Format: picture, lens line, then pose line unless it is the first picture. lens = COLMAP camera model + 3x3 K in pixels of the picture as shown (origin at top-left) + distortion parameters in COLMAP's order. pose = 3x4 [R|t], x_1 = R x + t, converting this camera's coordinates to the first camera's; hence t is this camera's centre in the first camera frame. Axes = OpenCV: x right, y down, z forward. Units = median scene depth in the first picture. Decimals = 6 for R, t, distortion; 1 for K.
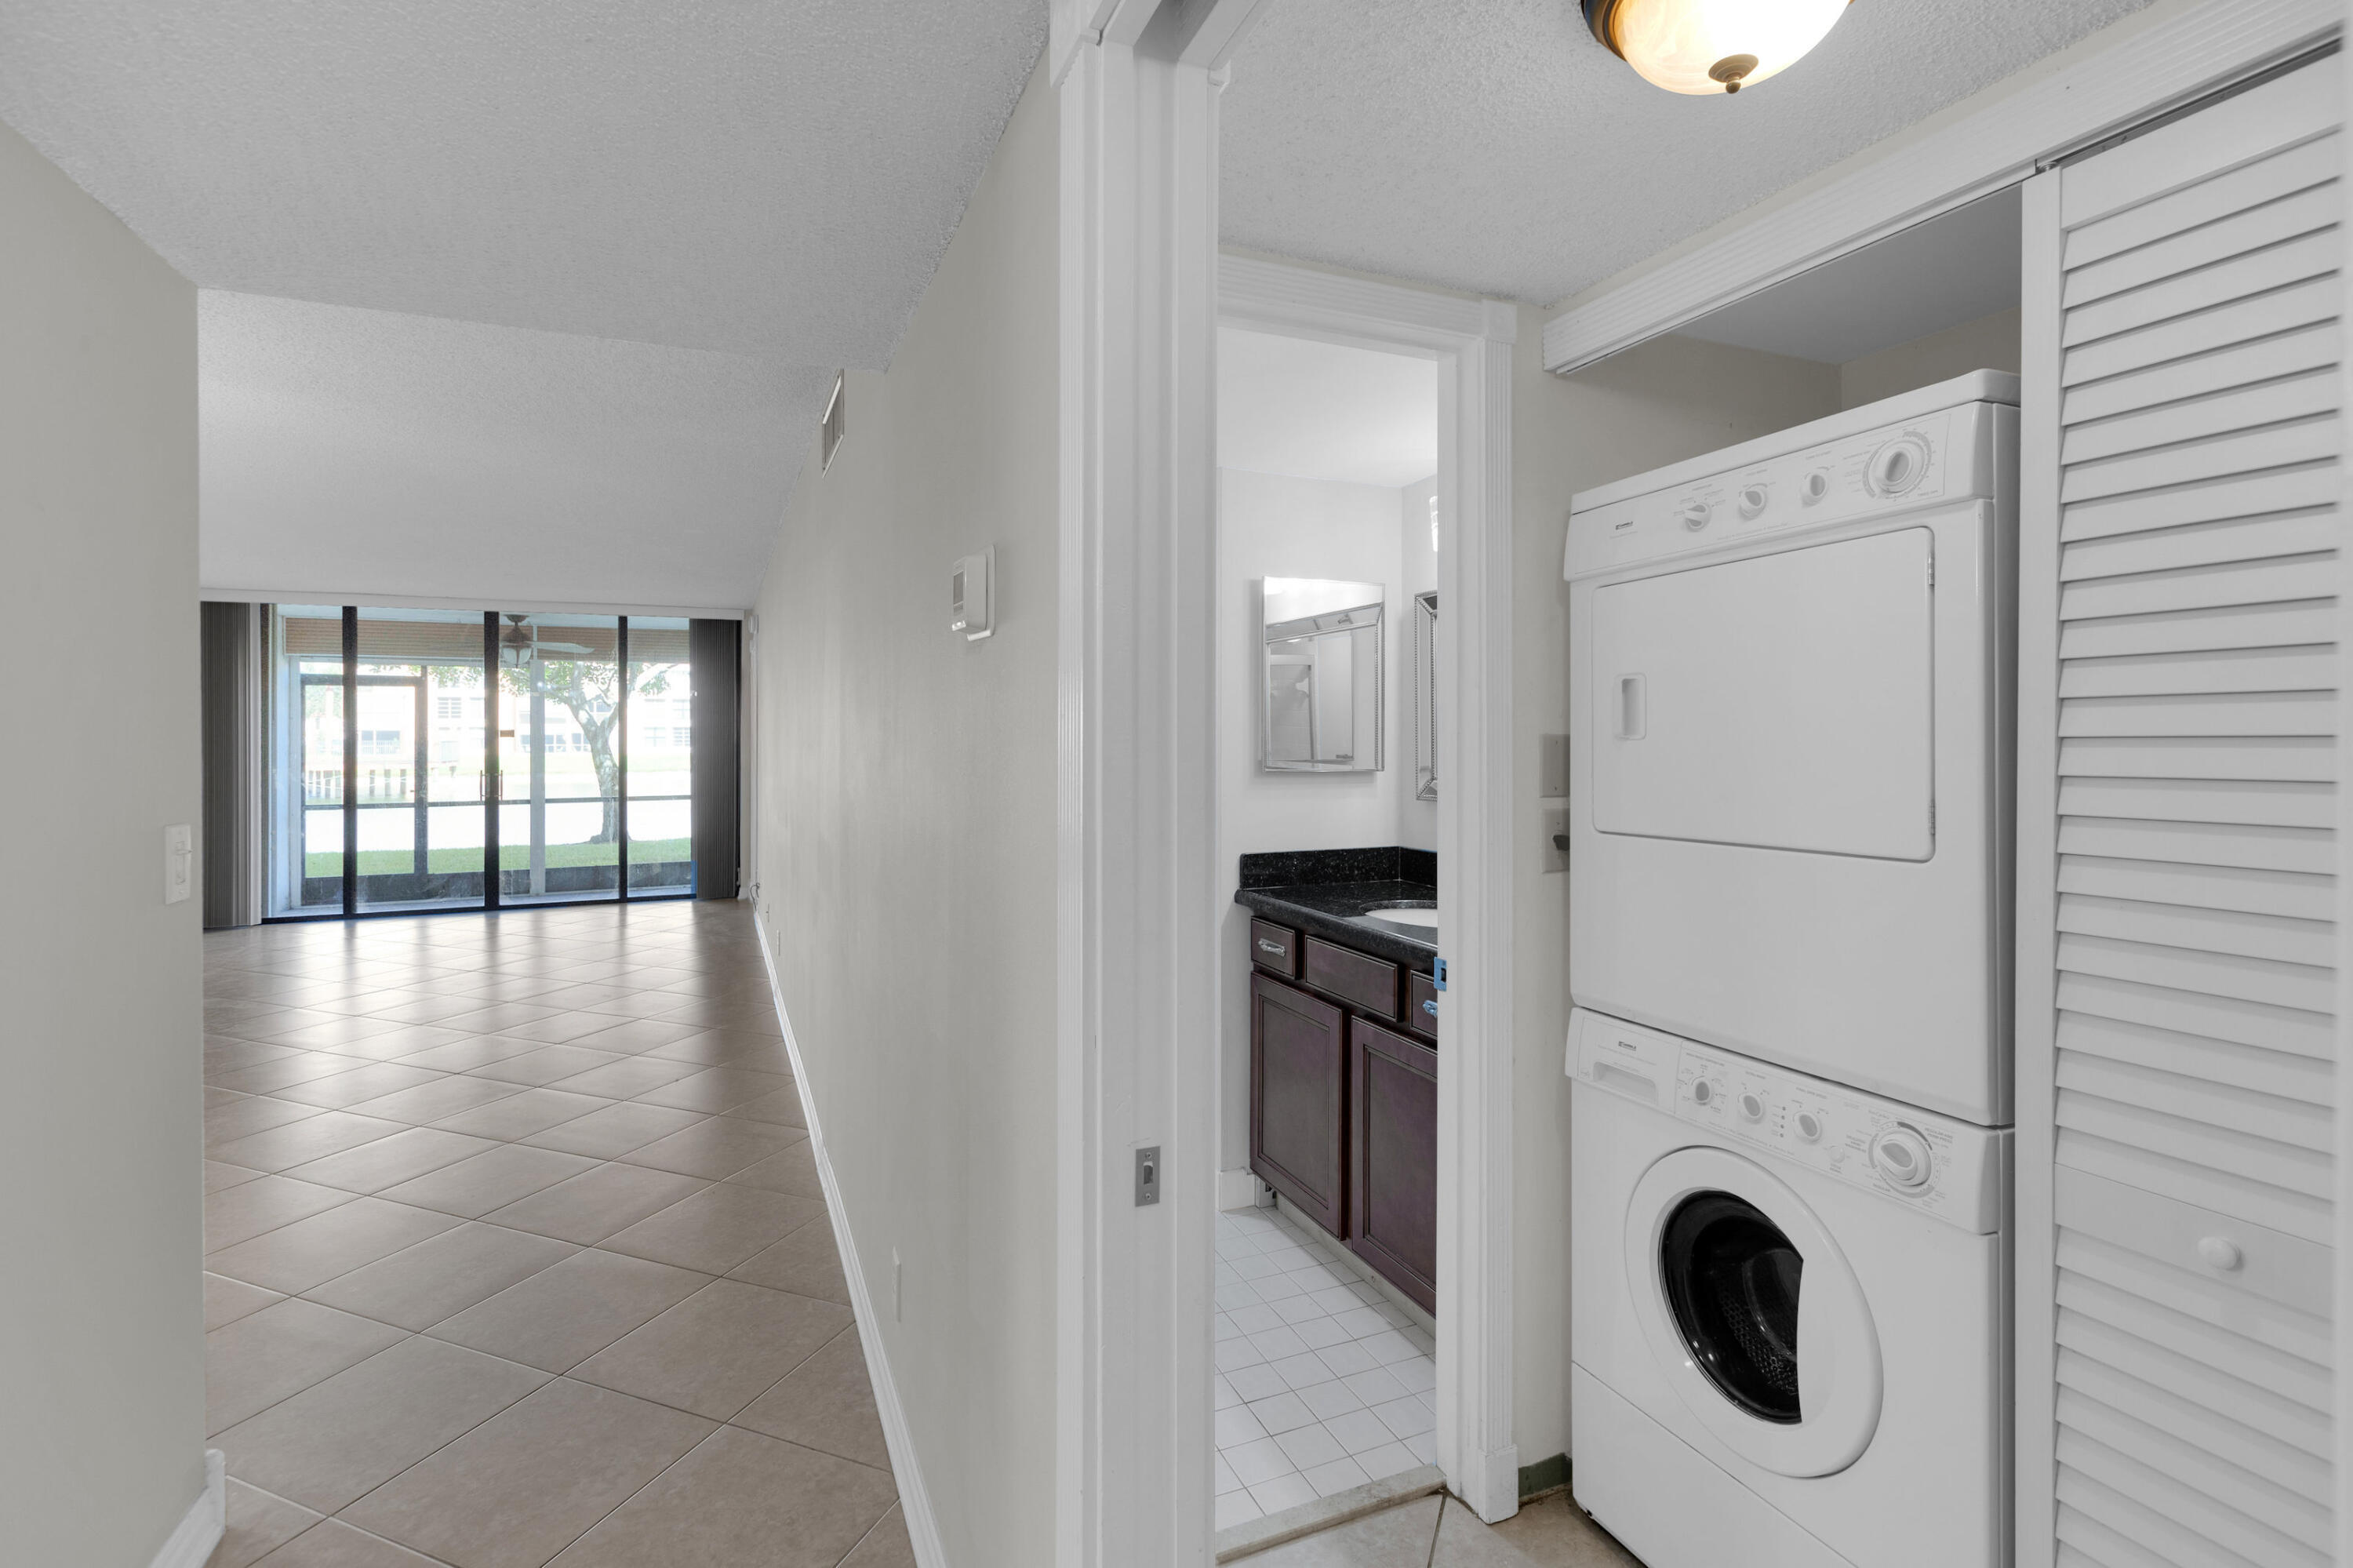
lens RADIAL K [[1098.5, 0, 1173.6], [0, 1098.5, 728.3], [0, 0, 1]] dist [0.010415, 0.000036]
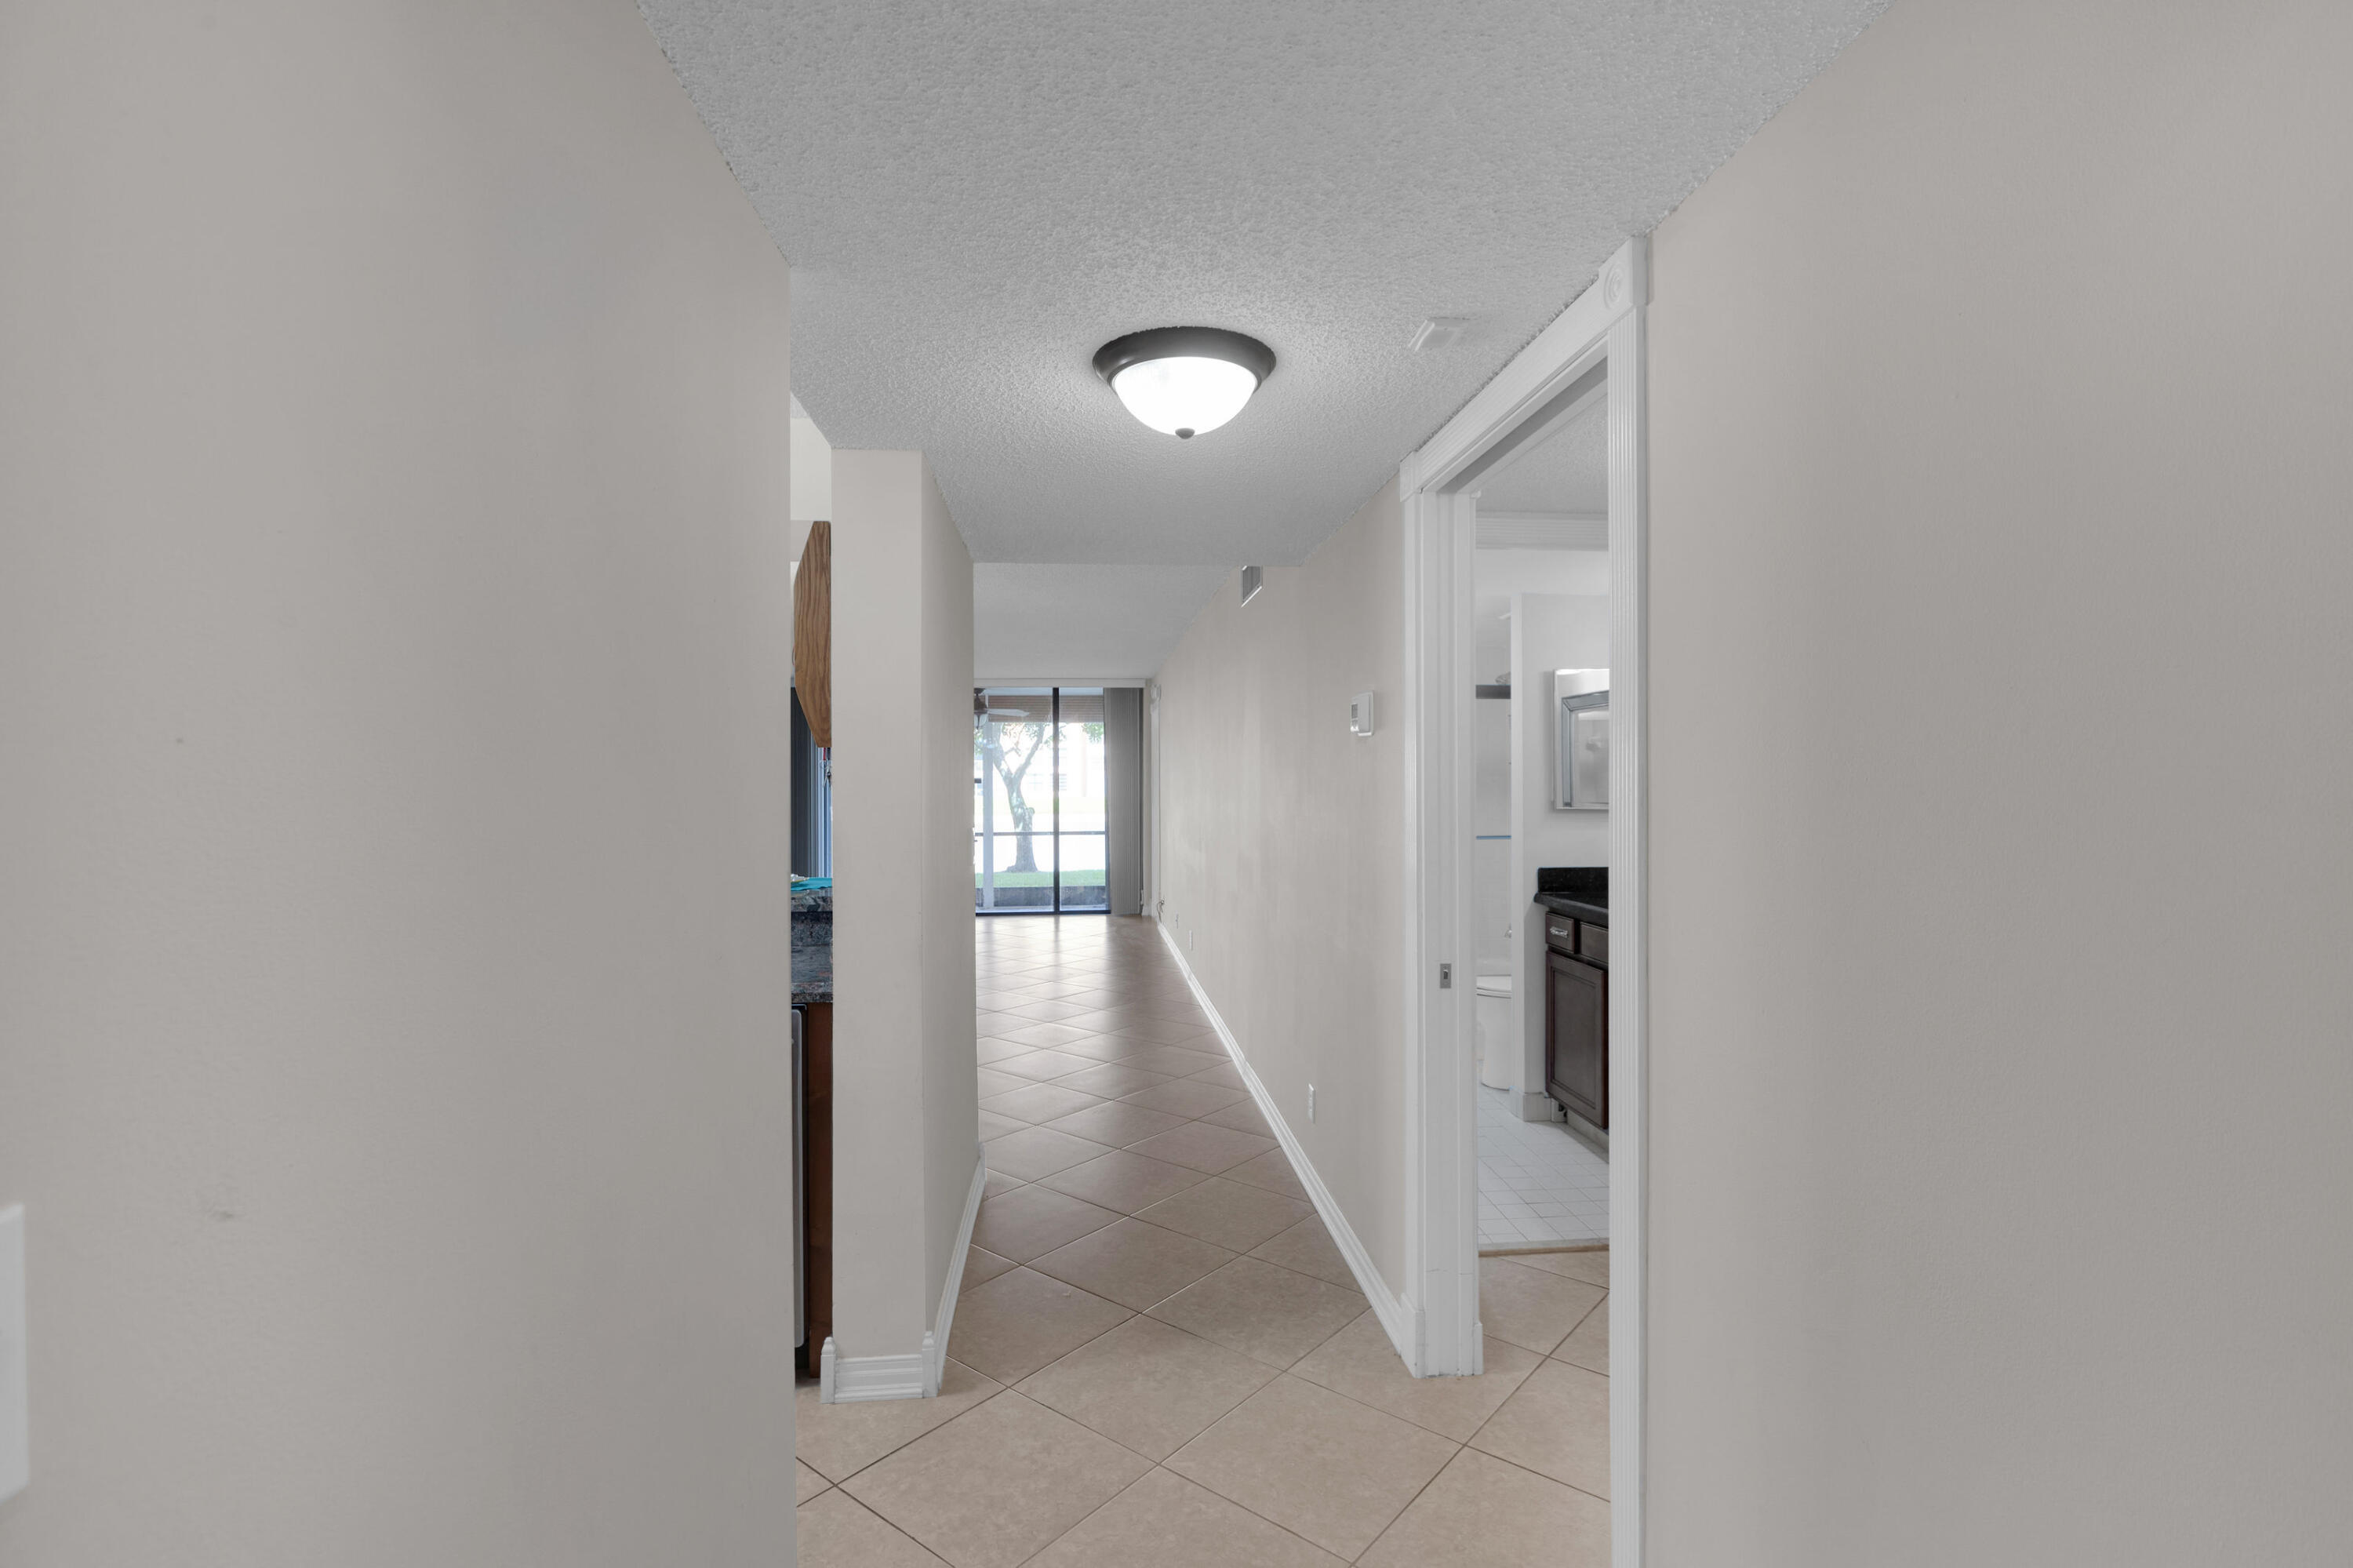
lens RADIAL K [[1096.9, 0, 1182.2], [0, 1096.9, 769.3], [0, 0, 1]] dist [0.001046, -0.000015]
pose [[0.953185, -0.002818, -0.302375, 0.052126], [0.001400, 0.999987, -0.004906, -0.005483], [0.302385, 0.004253, 0.953176, -0.483256]]
